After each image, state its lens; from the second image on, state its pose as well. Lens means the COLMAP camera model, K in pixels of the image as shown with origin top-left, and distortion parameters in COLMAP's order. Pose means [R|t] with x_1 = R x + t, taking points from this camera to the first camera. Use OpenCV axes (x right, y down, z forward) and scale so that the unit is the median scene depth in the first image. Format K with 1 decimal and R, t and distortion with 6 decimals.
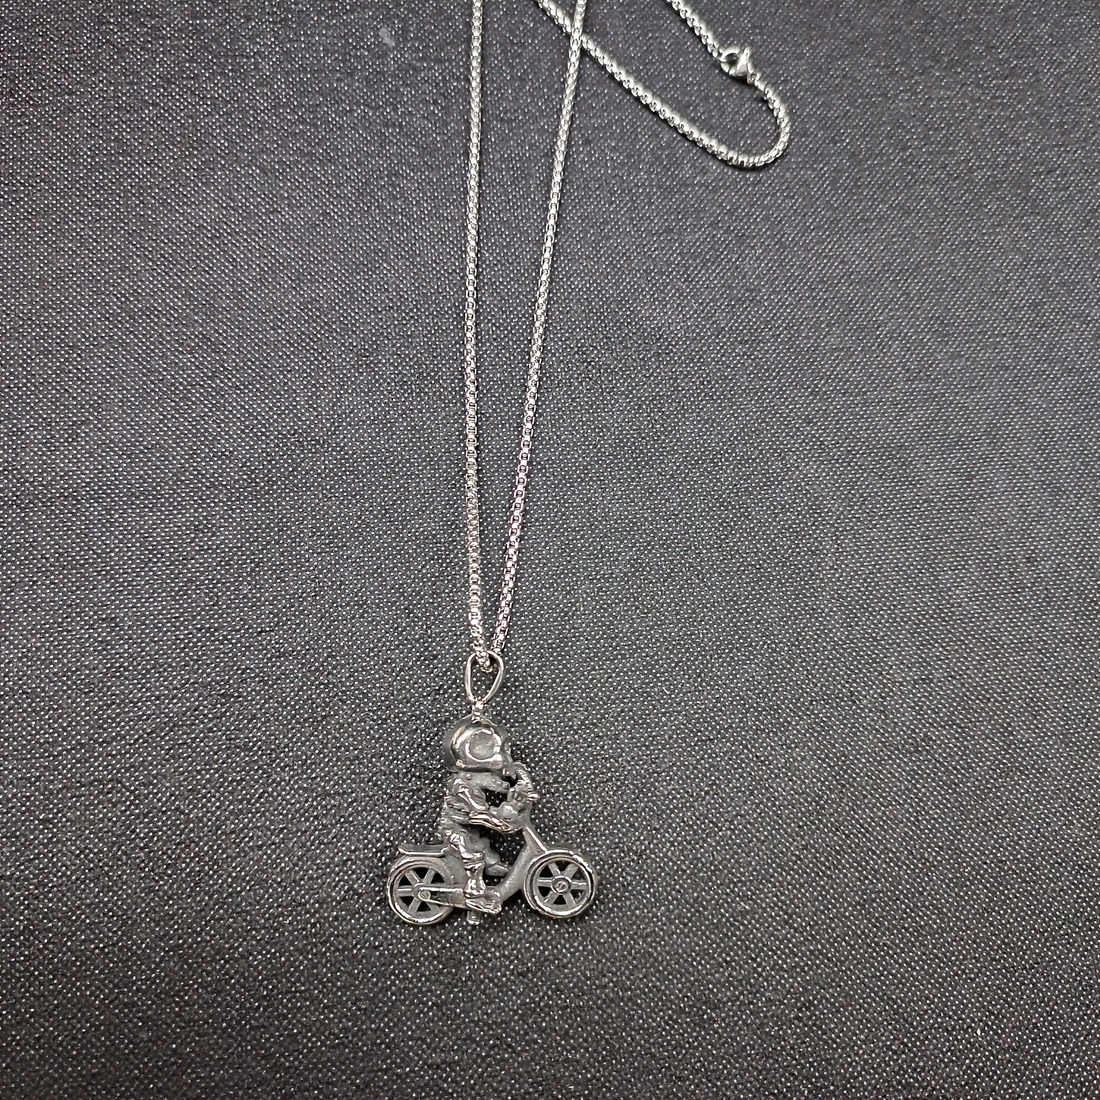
lens RADIAL K [[1120.8, 0, 550.0], [0, 1120.8, 550.0], [0, 0, 1]] dist [-0.030687, 0.048831]
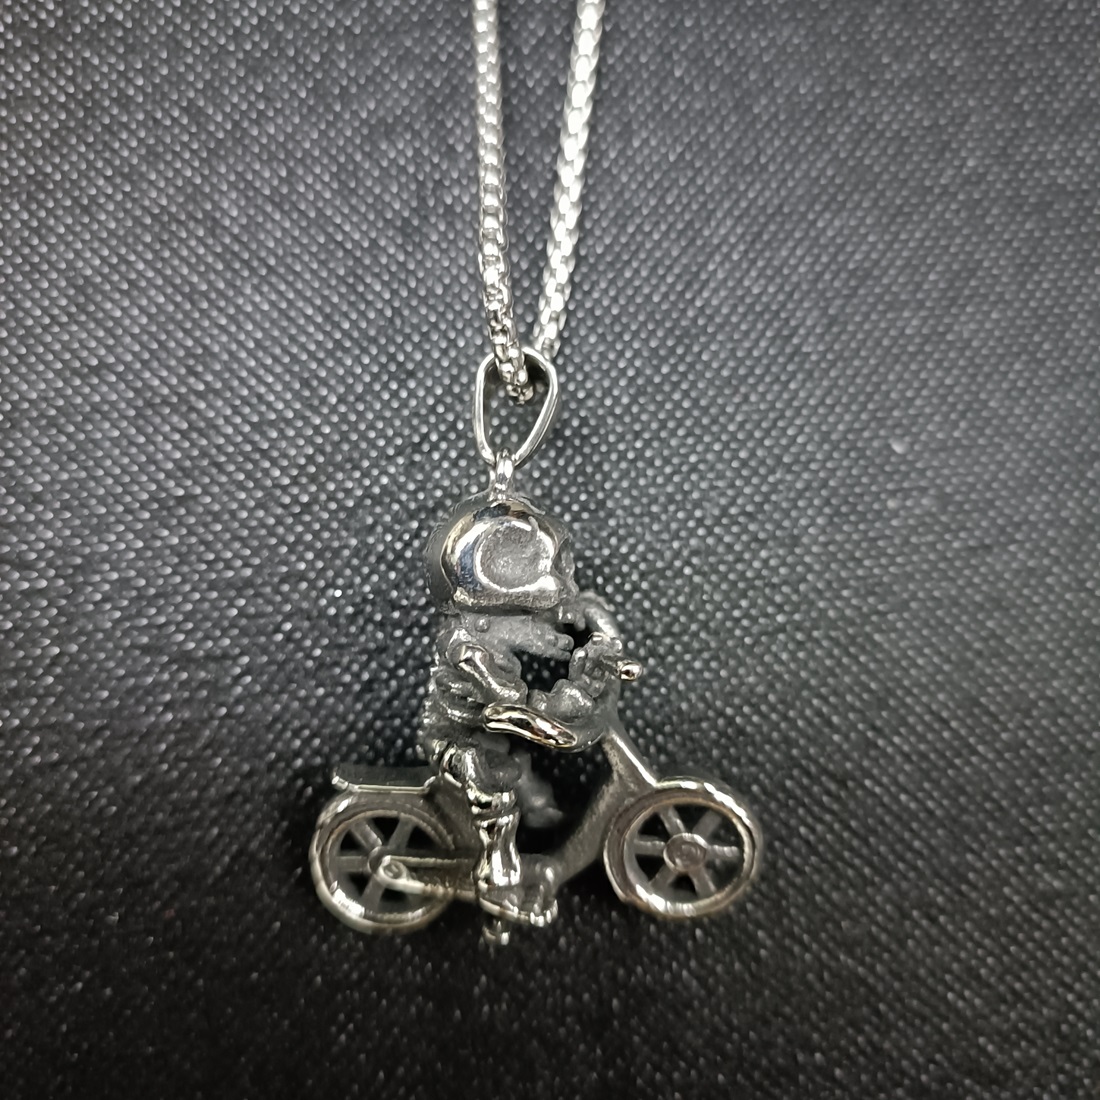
lens RADIAL K [[1170.2, 0, 534.6], [0, 1170.2, 554.5], [0, 0, 1]] dist [-0.006149, -0.367438]
pose [[0.999001, -0.000449, -0.044695, -0.029856], [0.007374, 0.987903, 0.154898, 0.098566], [0.044084, -0.155073, 0.986919, 0.523249]]
